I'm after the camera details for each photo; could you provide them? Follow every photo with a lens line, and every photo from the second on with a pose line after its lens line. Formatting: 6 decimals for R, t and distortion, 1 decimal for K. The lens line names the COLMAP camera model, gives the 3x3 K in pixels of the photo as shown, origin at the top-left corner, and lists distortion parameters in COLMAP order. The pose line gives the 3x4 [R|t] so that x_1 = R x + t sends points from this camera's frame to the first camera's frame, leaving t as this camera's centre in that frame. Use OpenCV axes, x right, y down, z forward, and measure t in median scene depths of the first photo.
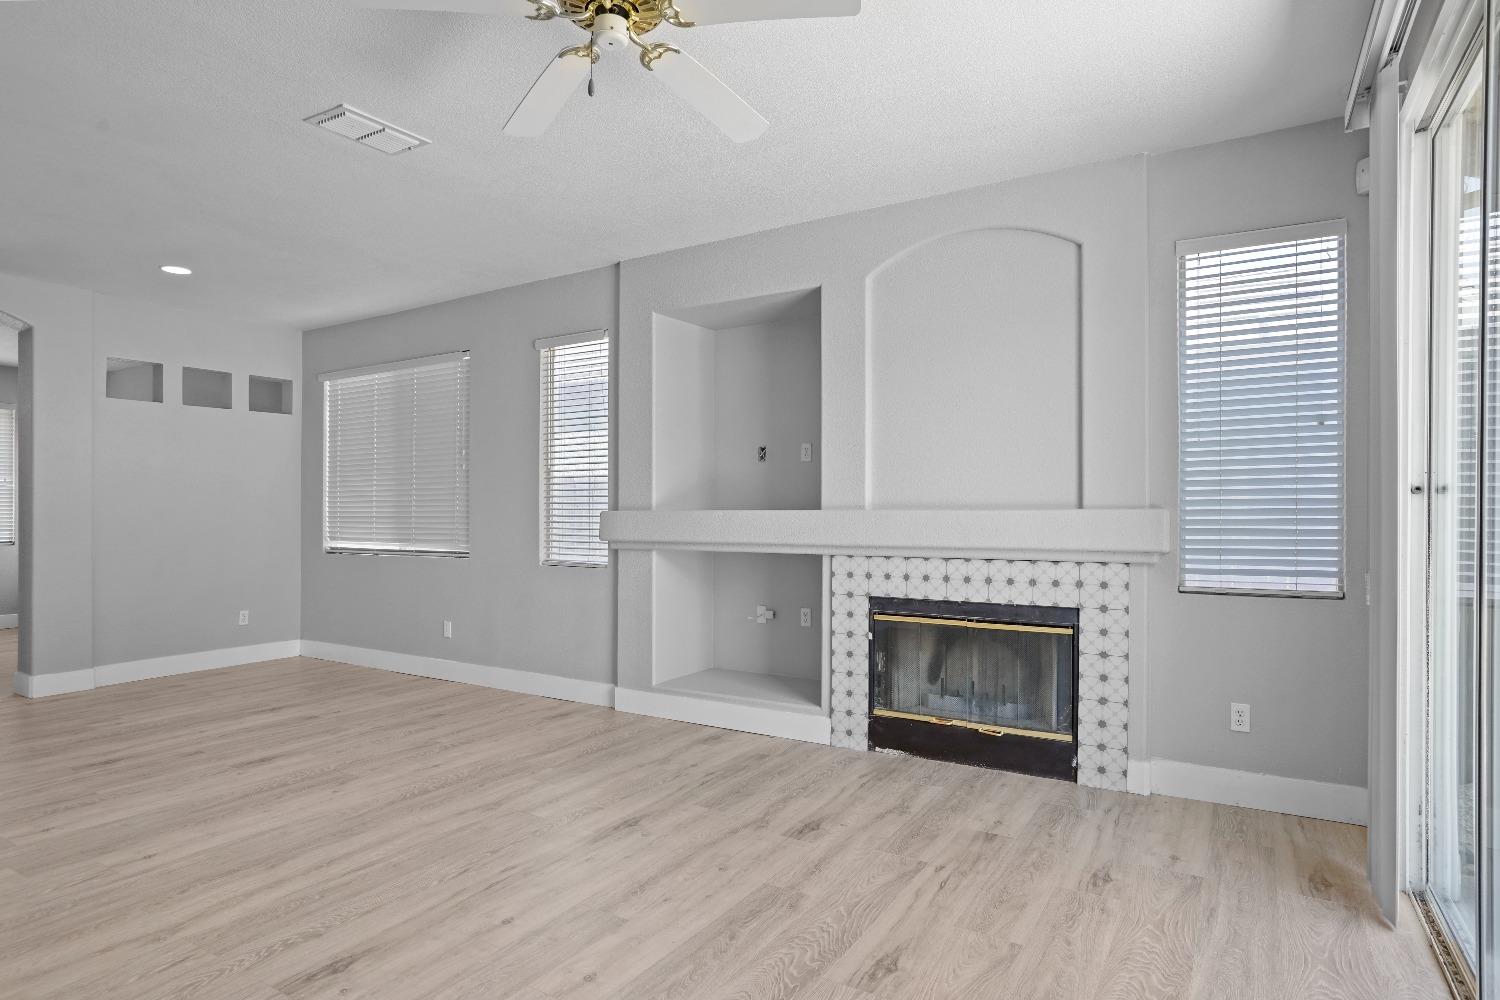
lens RADIAL K [[826.3, 0, 732.6], [0, 826.3, 512.1], [0, 0, 1]] dist [-0.022289, 0.012399]
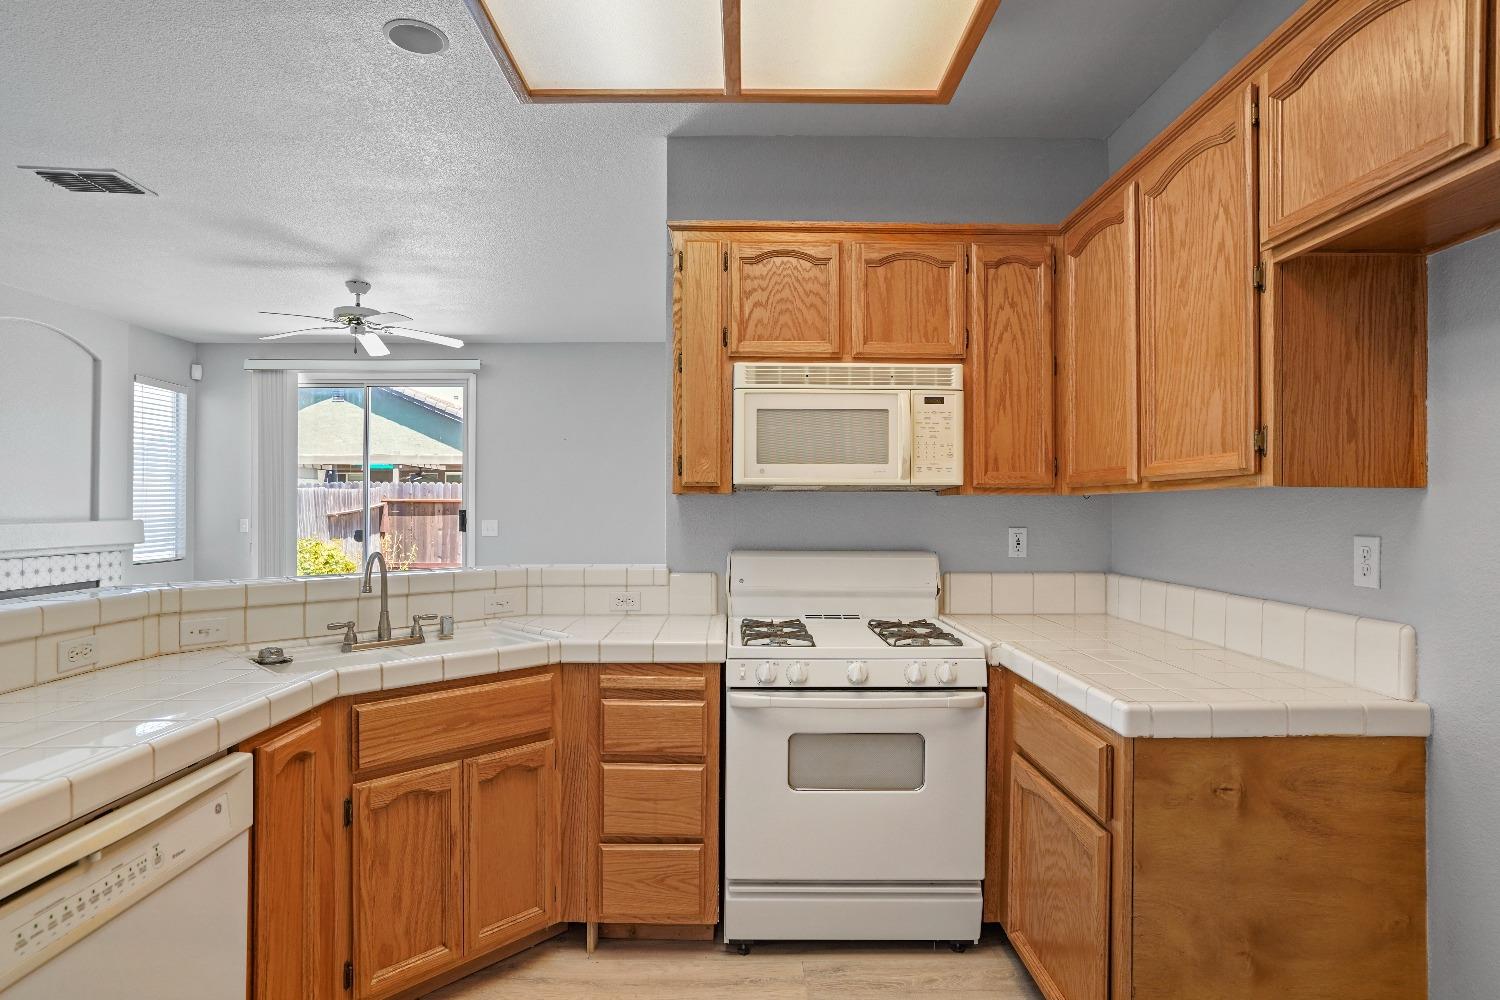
lens RADIAL K [[769.1, 0, 746.0], [0, 769.1, 502.4], [0, 0, 1]] dist [-0.025511, 0.001163]
pose [[-0.531406, 0.001962, 0.847115, -1.444706], [-0.006607, 0.999957, -0.006460, -0.036151], [-0.847092, -0.009030, -0.531370, 0.651985]]
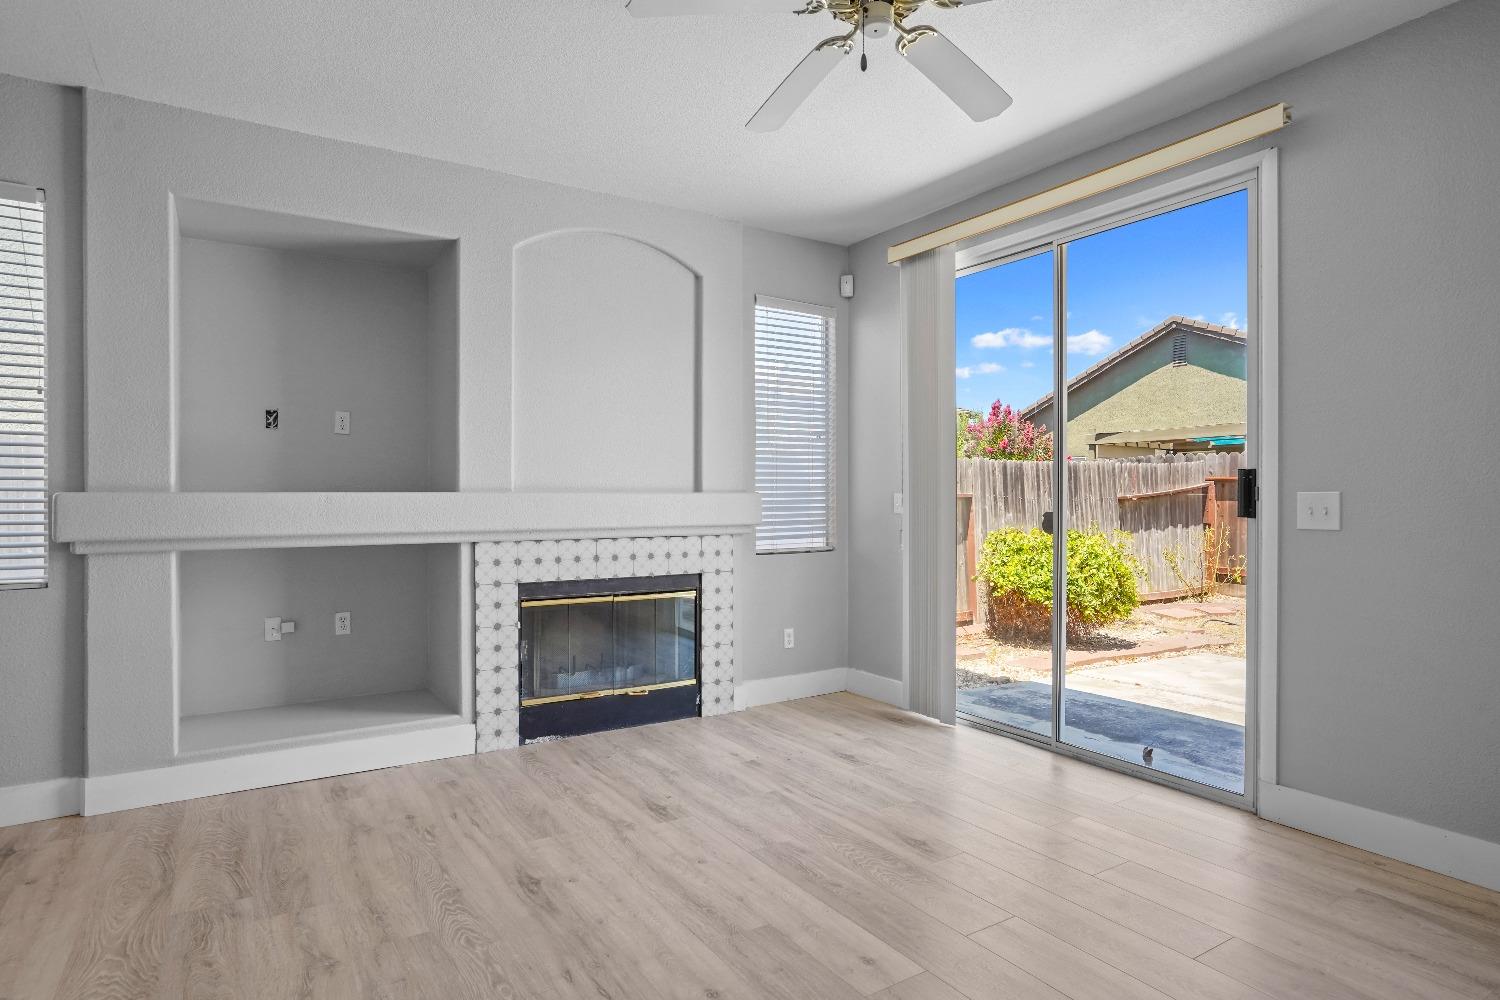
lens RADIAL K [[826.3, 0, 742.6], [0, 826.3, 495.5], [0, 0, 1]] dist [-0.022289, 0.012399]
pose [[0.439915, 0.000785, 0.898039, -0.608605], [-0.000647, 1.000000, -0.000557, 0.001226], [-0.898039, -0.000336, 0.439915, 0.372593]]
